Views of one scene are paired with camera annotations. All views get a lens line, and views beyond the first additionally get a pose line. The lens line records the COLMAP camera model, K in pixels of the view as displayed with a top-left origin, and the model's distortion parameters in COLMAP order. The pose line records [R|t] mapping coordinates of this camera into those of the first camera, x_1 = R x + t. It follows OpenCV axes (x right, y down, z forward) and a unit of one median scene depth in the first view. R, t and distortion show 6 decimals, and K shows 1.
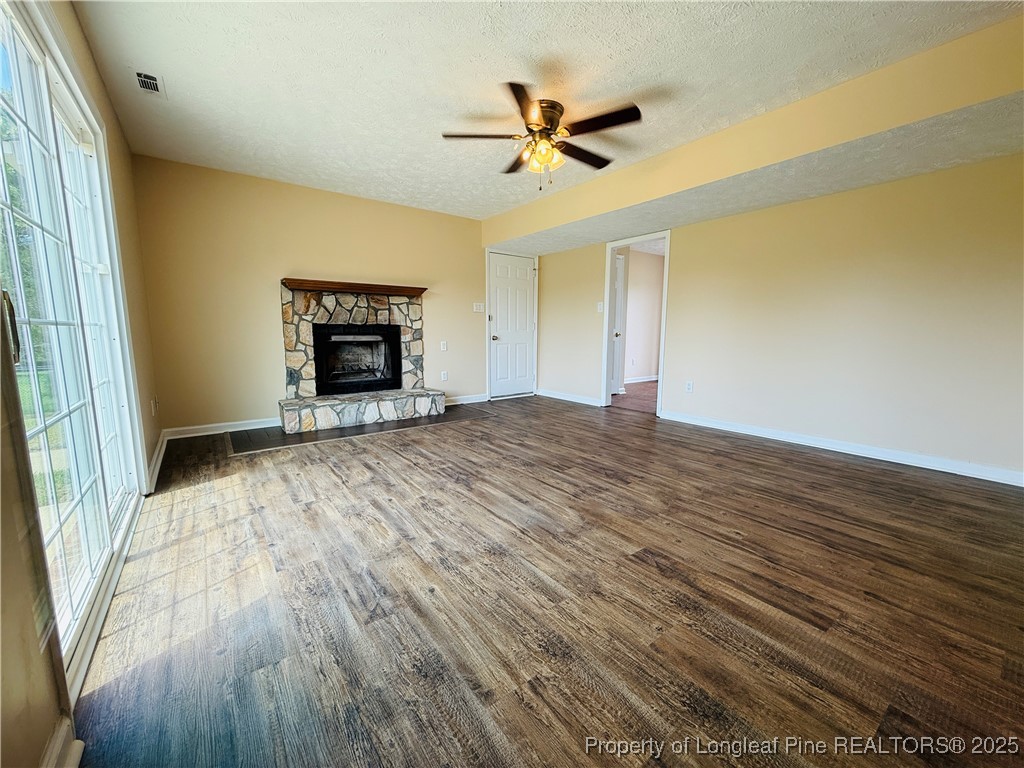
lens RADIAL K [[408.1, 0, 510.9], [0, 408.1, 385.5], [0, 0, 1]] dist [0.000418, -0.000020]
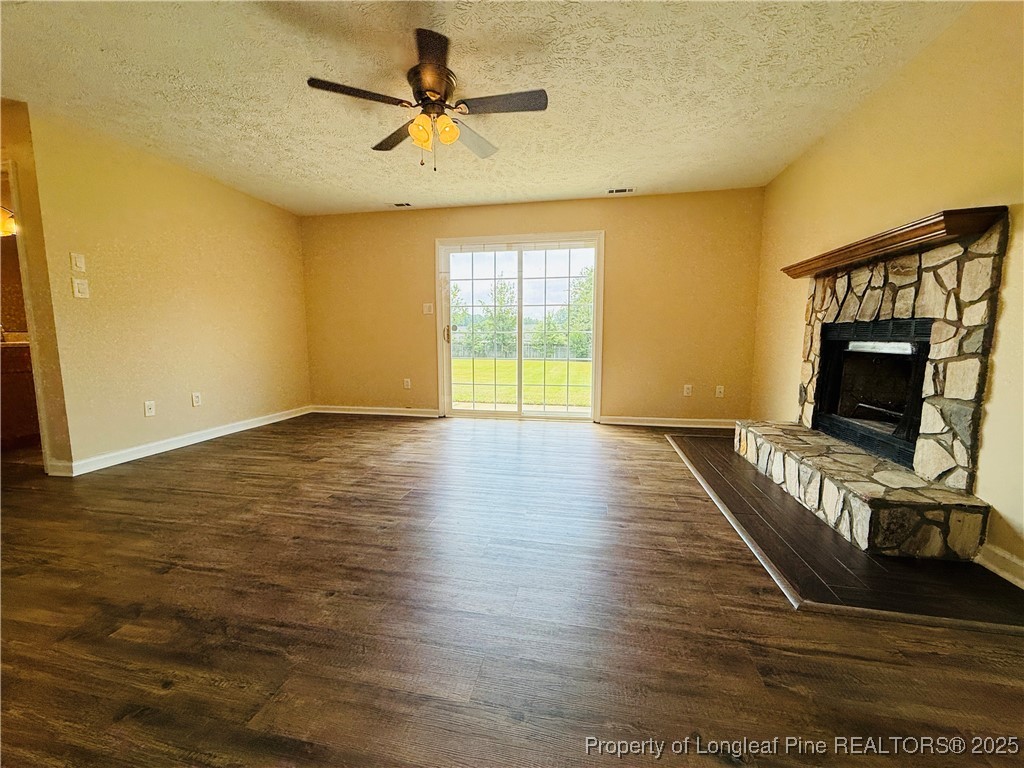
lens RADIAL K [[408.1, 0, 510.4], [0, 408.1, 383.9], [0, 0, 1]] dist [0.000418, -0.000020]
pose [[-0.745472, 0.074244, -0.662389, 0.425956], [-0.090721, 0.973227, 0.211184, -0.177524], [0.660334, 0.217524, -0.718779, 1.382647]]
